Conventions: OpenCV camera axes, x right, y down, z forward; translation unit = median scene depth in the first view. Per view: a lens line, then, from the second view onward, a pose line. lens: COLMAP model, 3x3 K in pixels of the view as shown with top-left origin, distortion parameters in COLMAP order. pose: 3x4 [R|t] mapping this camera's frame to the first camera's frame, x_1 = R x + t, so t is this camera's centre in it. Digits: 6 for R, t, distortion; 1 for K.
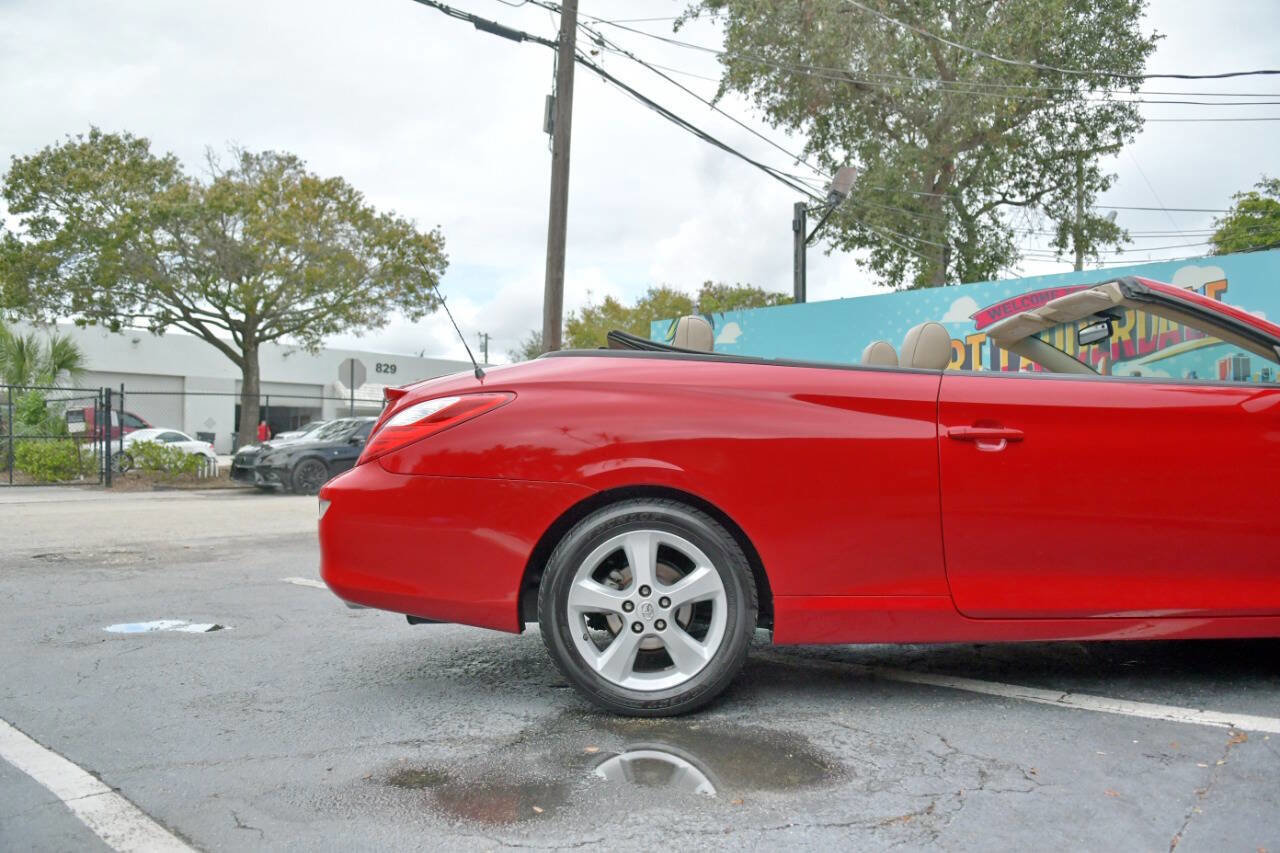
lens RADIAL K [[935.5, 0, 641.0], [0, 935.5, 425.7], [0, 0, 1]] dist [-0.041551, -0.010128]
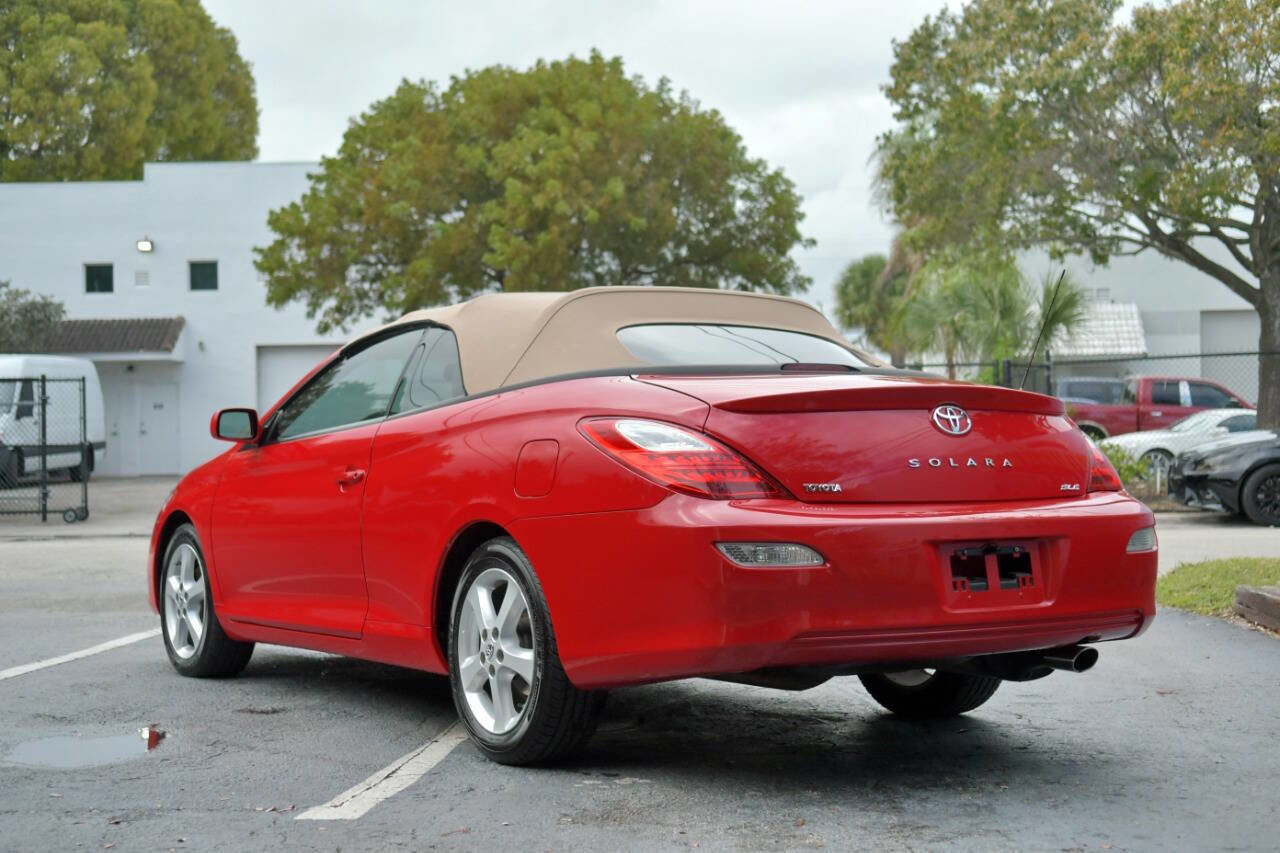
lens RADIAL K [[1768.6, 0, 635.6], [0, 1768.6, 424.6], [0, 0, 1]] dist [0.109412, 0.093941]
pose [[0.566701, -0.018483, -0.823716, 0.309297], [0.037036, 0.999309, 0.003057, -0.006526], [0.823091, -0.032240, 0.566994, 0.033317]]
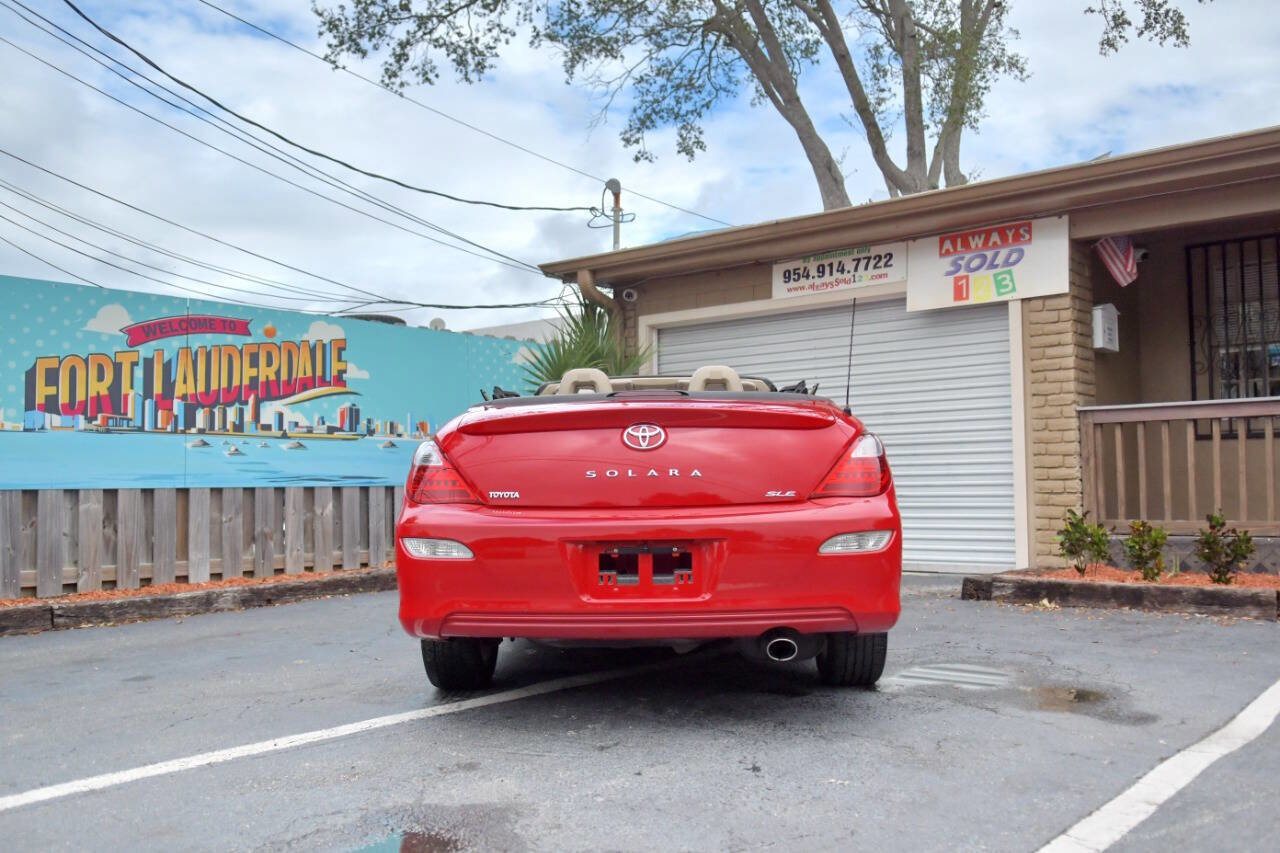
lens RADIAL K [[1148.1, 0, 641.4], [0, 1148.1, 427.1], [0, 0, 1]] dist [-0.003032, -0.012899]
pose [[-0.005379, 0.051989, 0.998633, -0.242557], [-0.017220, 0.998495, -0.052074, 0.005584], [-0.999837, -0.017477, -0.004475, 0.195133]]
